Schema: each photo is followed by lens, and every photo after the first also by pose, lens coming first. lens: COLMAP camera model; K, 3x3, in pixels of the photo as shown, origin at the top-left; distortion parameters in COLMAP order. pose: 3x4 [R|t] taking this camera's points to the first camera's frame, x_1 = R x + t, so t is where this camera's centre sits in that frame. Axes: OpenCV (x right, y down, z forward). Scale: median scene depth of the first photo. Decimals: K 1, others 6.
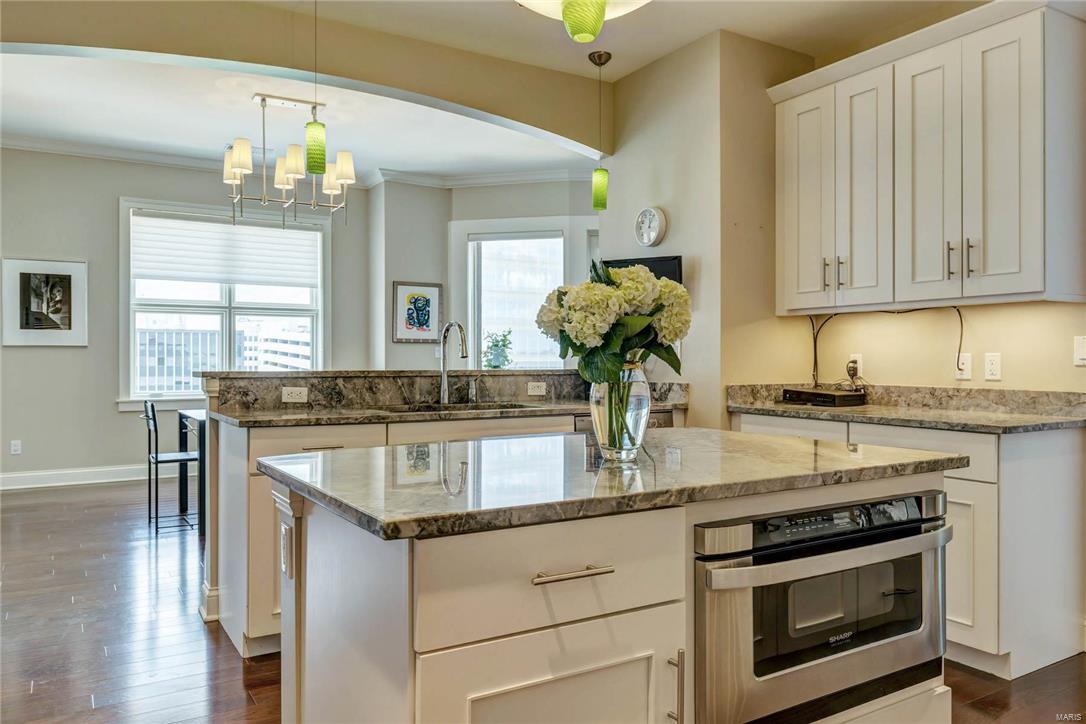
lens RADIAL K [[780.8, 0, 545.3], [0, 780.8, 358.9], [0, 0, 1]] dist [0.006339, 0.001904]
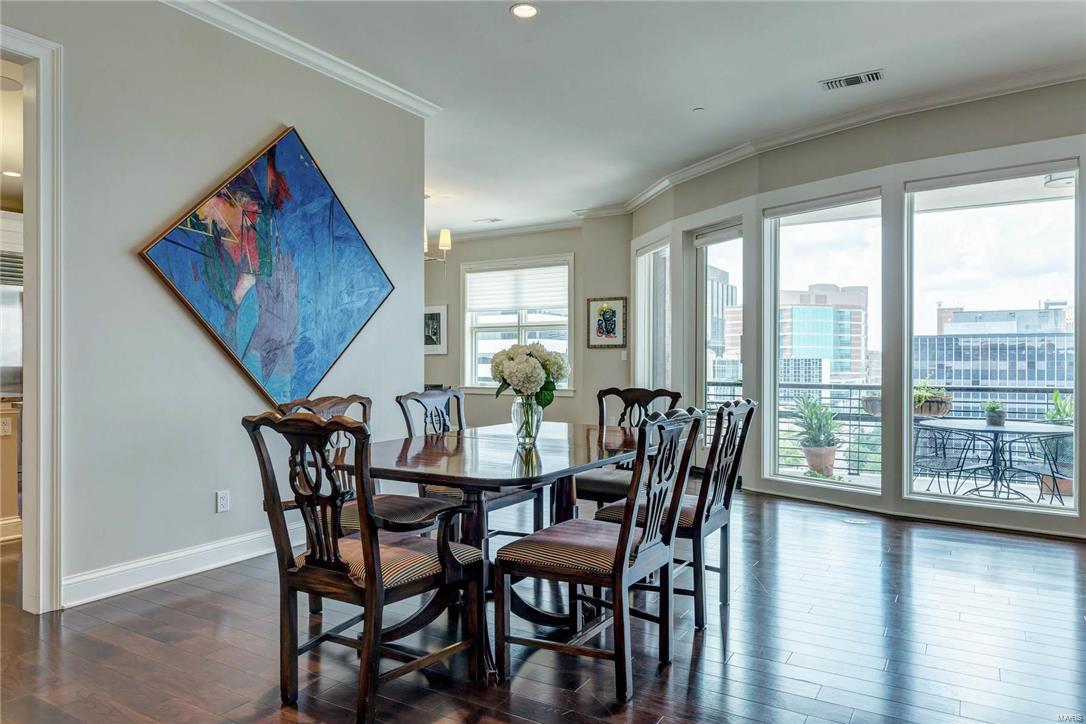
lens RADIAL K [[695.7, 0, 543.5], [0, 695.7, 361.5], [0, 0, 1]] dist [-0.002500, -0.007234]
pose [[0.445895, 0.000436, -0.895085, 0.743614], [-0.002175, 0.999997, -0.000597, 0.000759], [0.895083, 0.002213, 0.445895, 0.438260]]
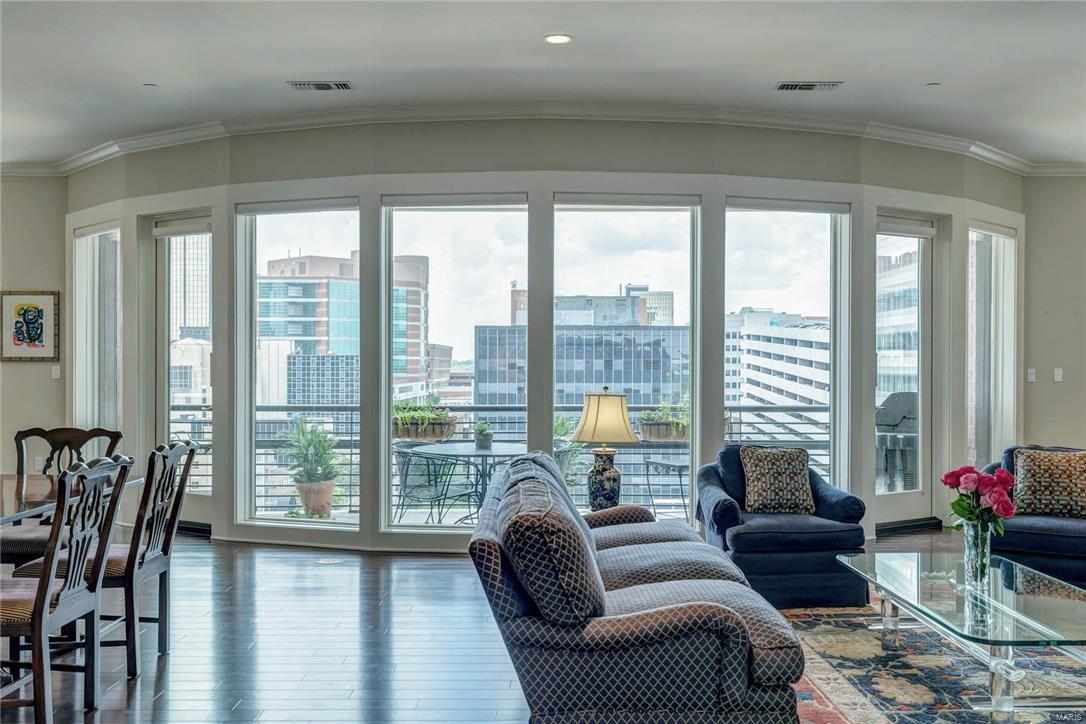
lens RADIAL K [[1039.7, 0, 549.7], [0, 1039.7, 365.0], [0, 0, 1]] dist [0.002980, 0.000000]
pose [[0.849060, 0.002913, -0.528289, 0.912094], [-0.000777, 0.999991, 0.004264, -0.022130], [0.528296, -0.003210, 0.849054, 0.337763]]
